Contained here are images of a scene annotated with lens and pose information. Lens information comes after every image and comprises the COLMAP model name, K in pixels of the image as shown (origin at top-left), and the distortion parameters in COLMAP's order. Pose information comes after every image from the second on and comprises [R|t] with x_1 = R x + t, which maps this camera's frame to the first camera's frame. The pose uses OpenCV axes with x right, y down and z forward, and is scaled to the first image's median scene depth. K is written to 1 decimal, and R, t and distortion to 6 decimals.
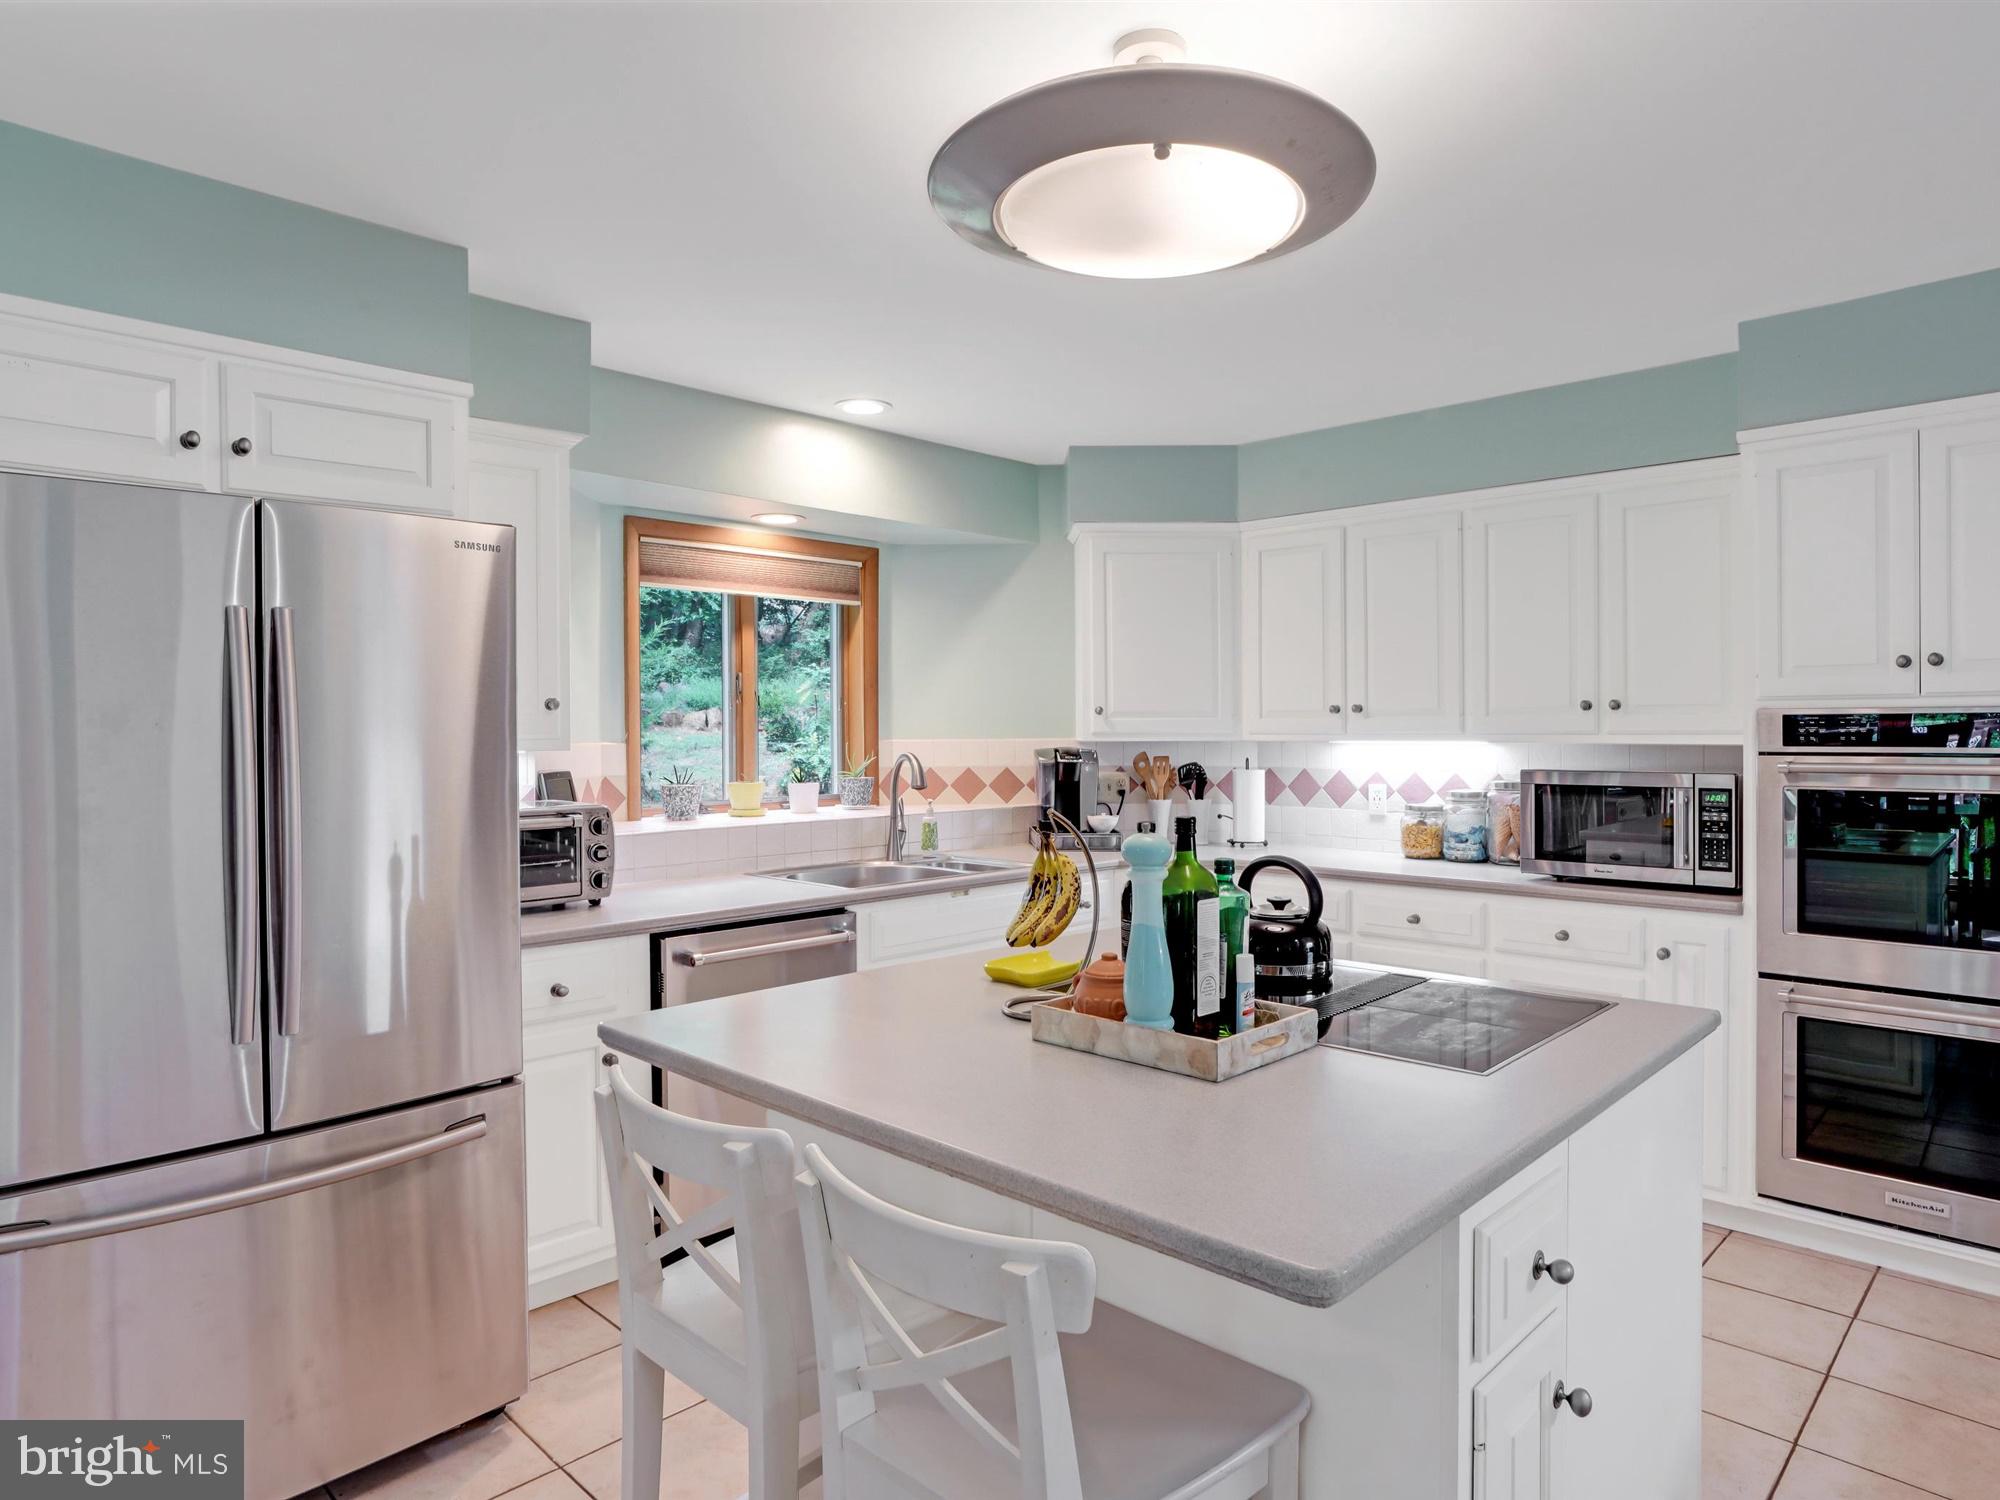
lens RADIAL K [[1287.6, 0, 1054.7], [0, 1287.6, 700.0], [0, 0, 1]] dist [0.036753, 0.001412]
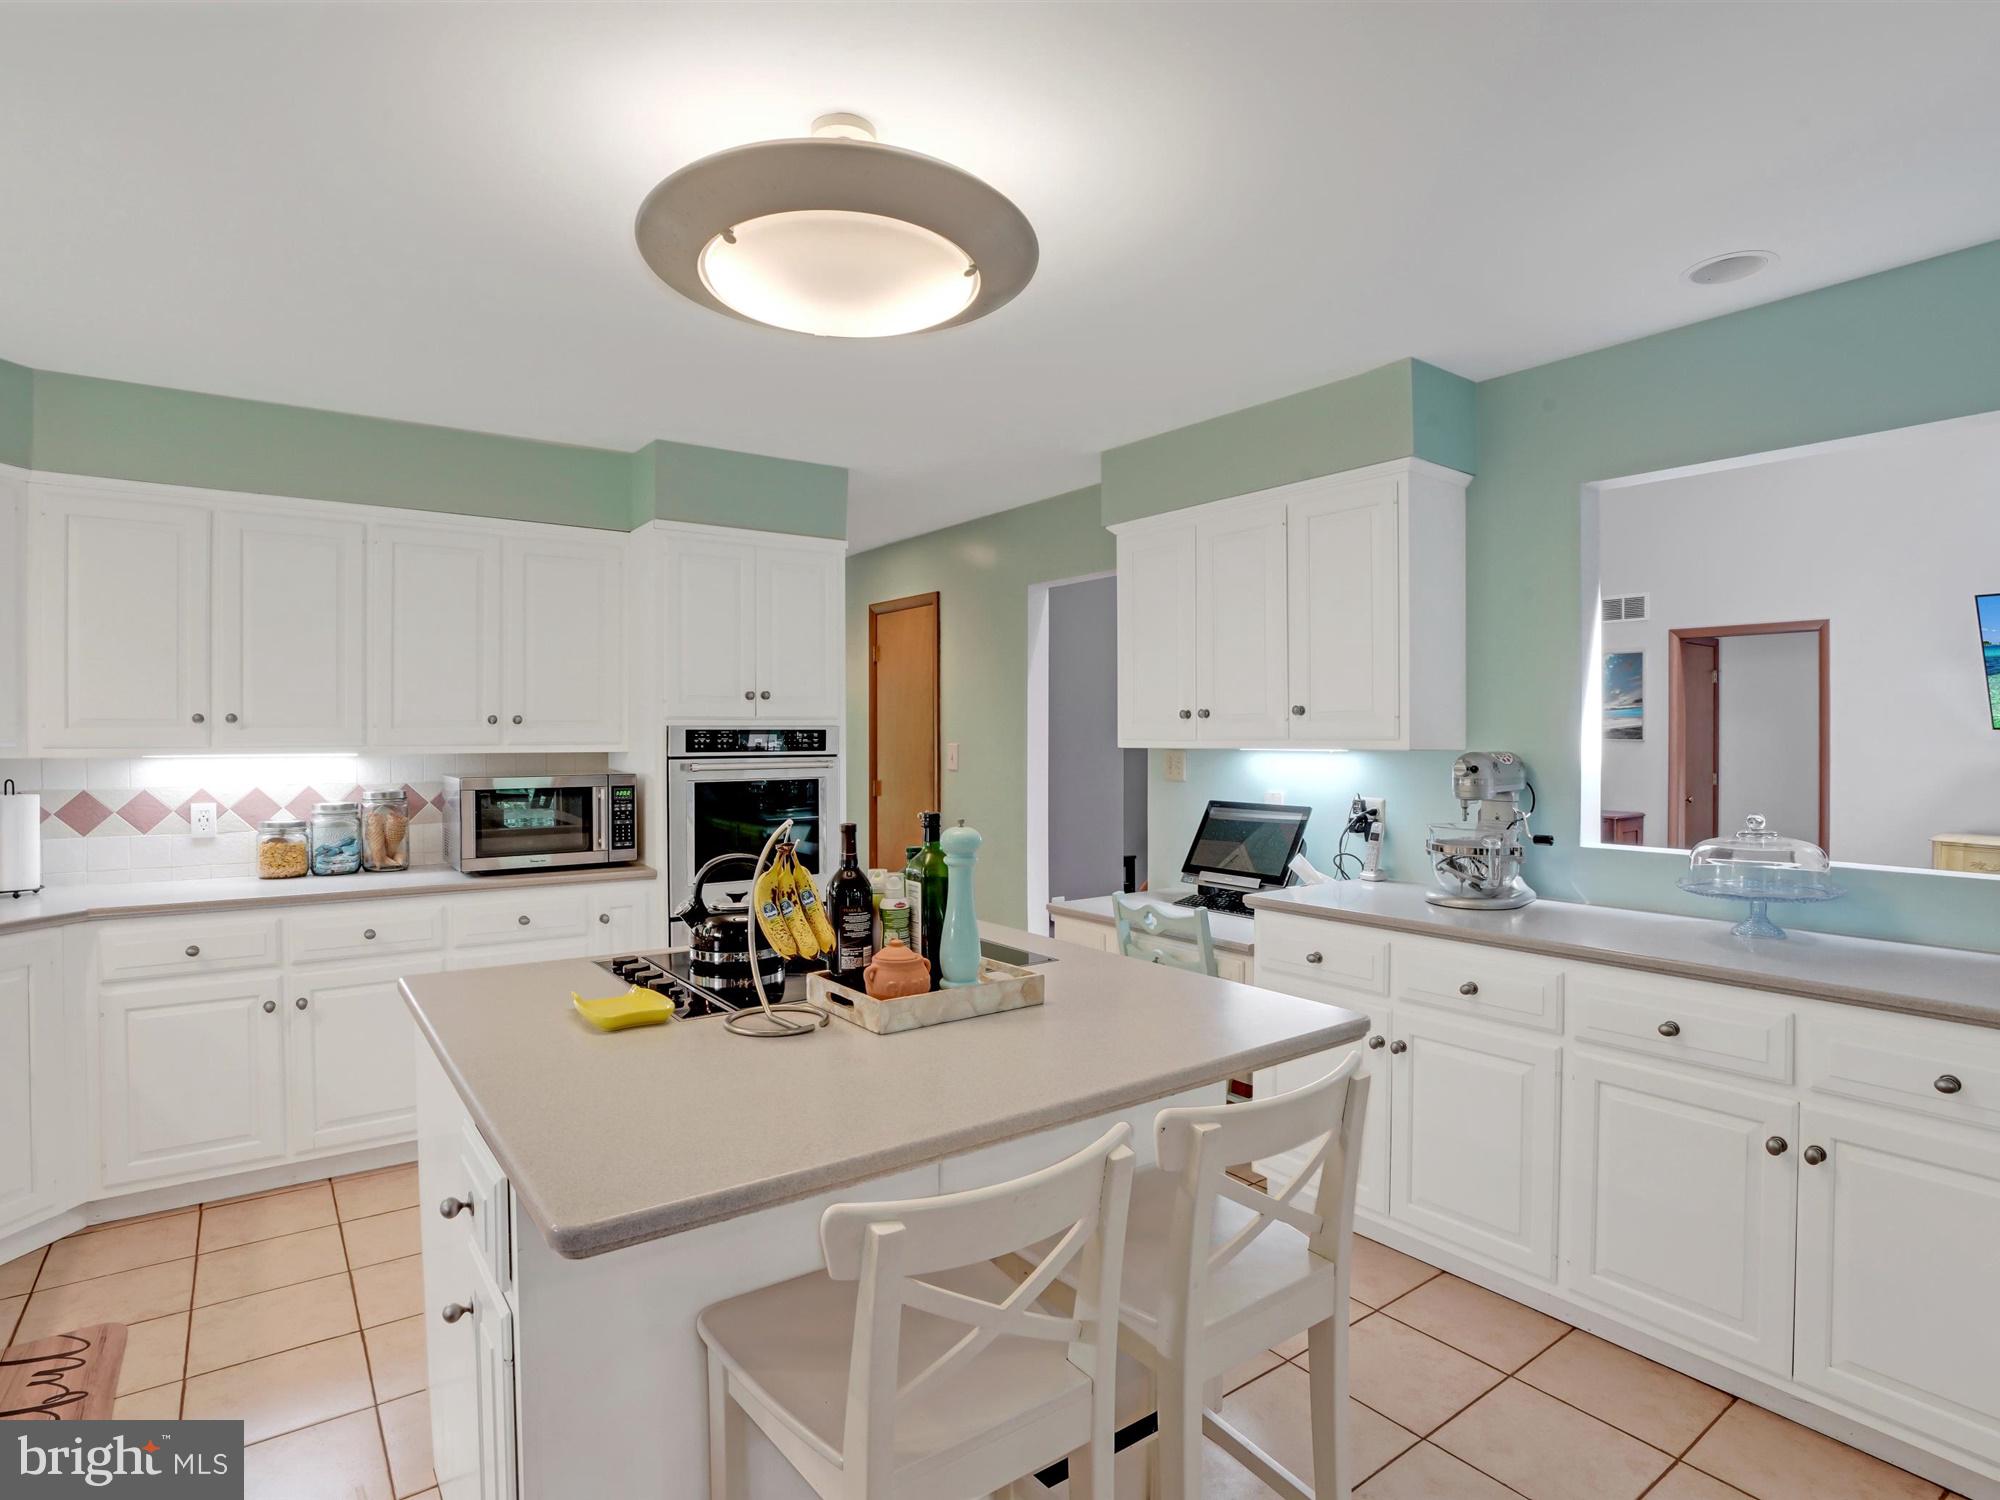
lens RADIAL K [[1045.7, 0, 1000.0], [0, 1045.7, 750.0], [0, 0, 1]] dist [-0.001470, 0.000319]
pose [[0.235394, -0.007133, 0.971874, -0.385180], [-0.017780, 0.999774, 0.011644, 0.012053], [-0.971737, -0.020021, 0.235214, 0.353596]]
